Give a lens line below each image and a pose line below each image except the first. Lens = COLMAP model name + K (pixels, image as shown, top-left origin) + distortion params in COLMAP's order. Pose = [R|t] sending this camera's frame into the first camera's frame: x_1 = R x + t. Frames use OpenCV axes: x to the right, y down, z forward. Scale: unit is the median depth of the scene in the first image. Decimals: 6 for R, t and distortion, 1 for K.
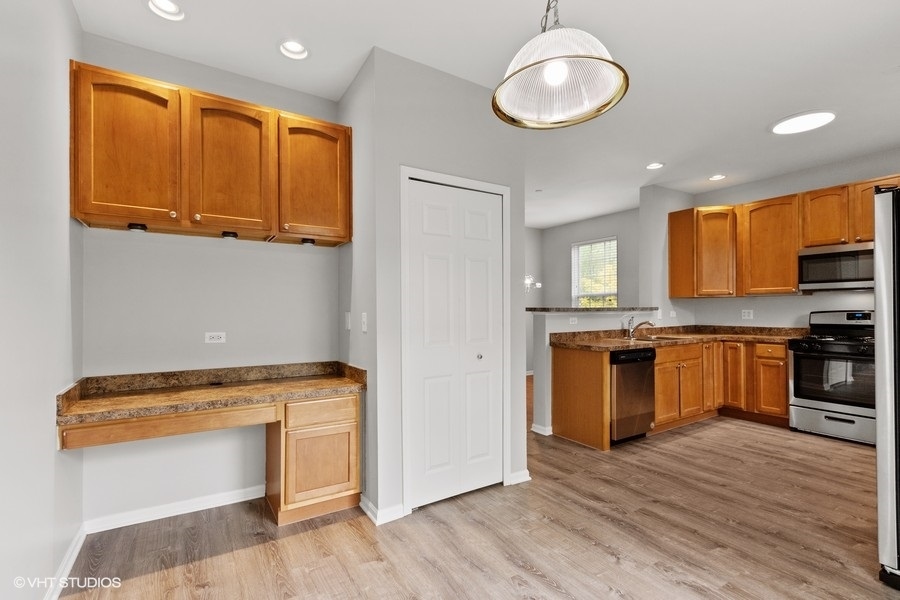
lens RADIAL K [[408.2, 0, 452.1], [0, 408.2, 303.3], [0, 0, 1]] dist [0.010263, -0.001101]
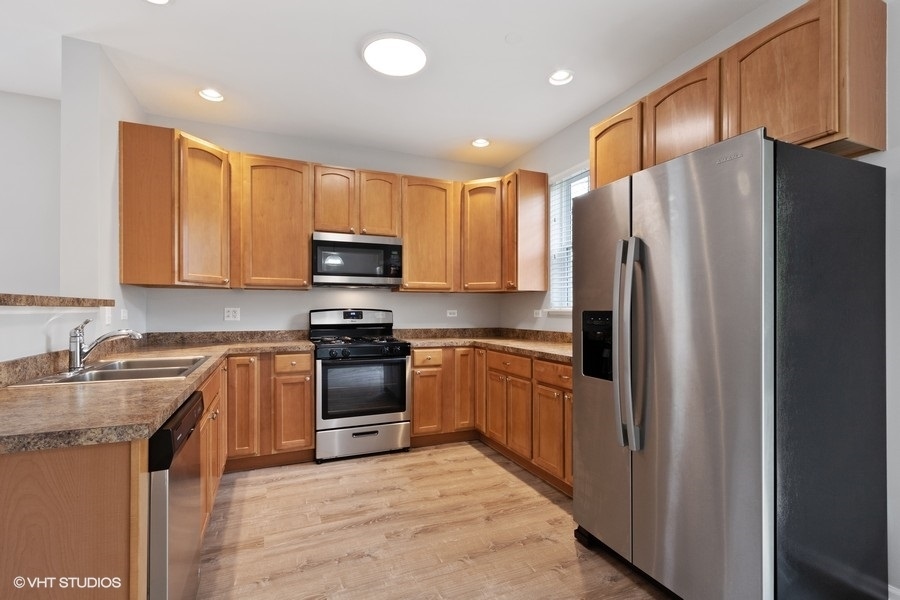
lens RADIAL K [[408.2, 0, 431.3], [0, 408.2, 311.2], [0, 0, 1]] dist [0.010263, -0.001101]
pose [[0.171822, 0.004294, 0.985119, 0.099137], [-0.014871, 0.999888, -0.001764, 0.020826], [-0.985016, -0.014347, 0.171866, 0.622699]]
